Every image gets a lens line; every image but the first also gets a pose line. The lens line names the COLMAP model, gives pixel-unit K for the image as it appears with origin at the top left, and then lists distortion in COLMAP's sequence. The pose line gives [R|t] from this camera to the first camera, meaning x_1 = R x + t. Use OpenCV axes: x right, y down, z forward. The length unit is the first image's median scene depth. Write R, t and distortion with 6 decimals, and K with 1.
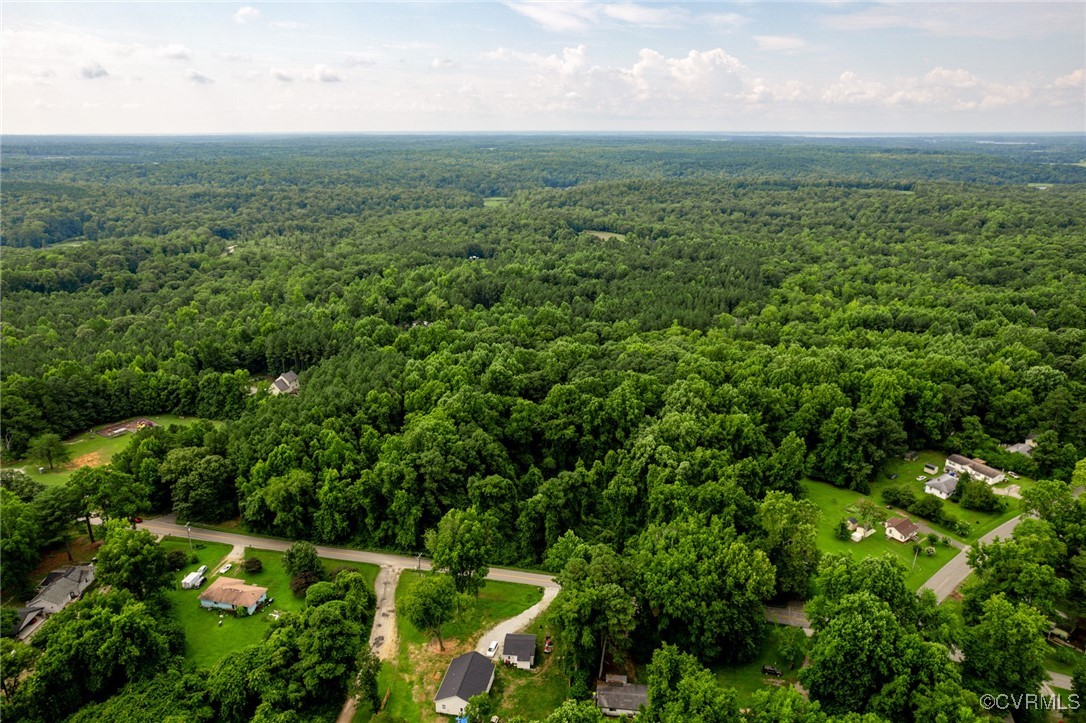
lens RADIAL K [[575.4, 0, 543.0], [0, 575.4, 361.5], [0, 0, 1]] dist [-0.046161, 0.036765]
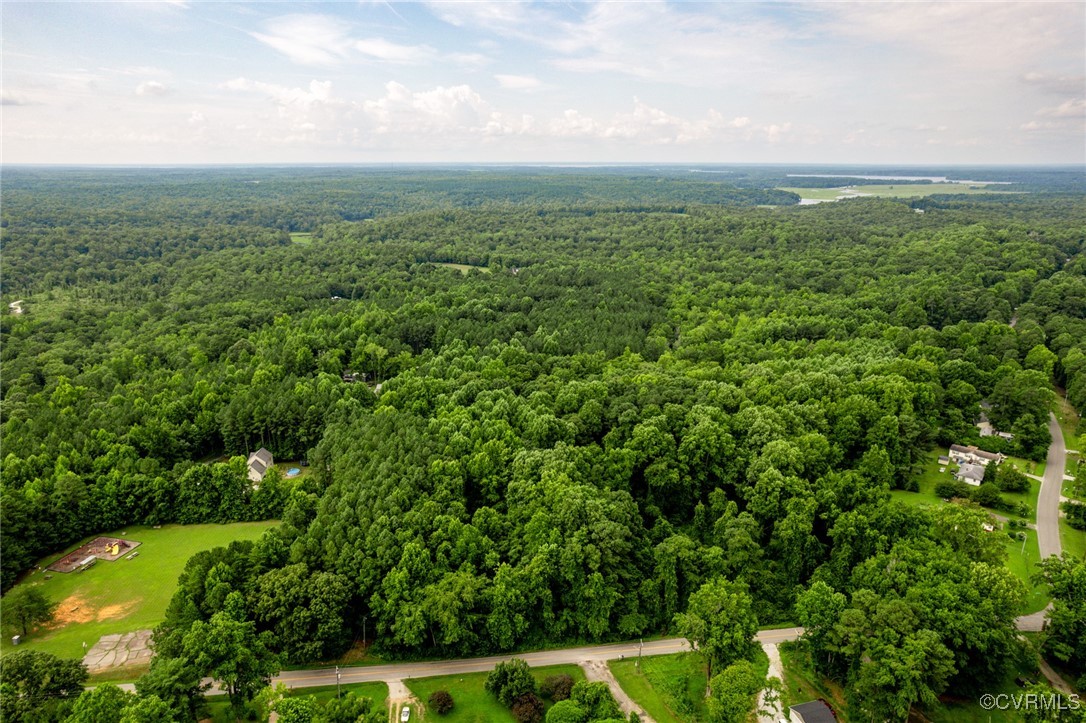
lens RADIAL K [[575.4, 0, 543.0], [0, 575.4, 361.5], [0, 0, 1]] dist [-0.046161, 0.036765]
pose [[0.958844, -0.093456, 0.268112, -0.322104], [0.106959, 0.993605, -0.036174, -0.044827], [-0.263016, 0.063362, 0.962708, 0.093446]]
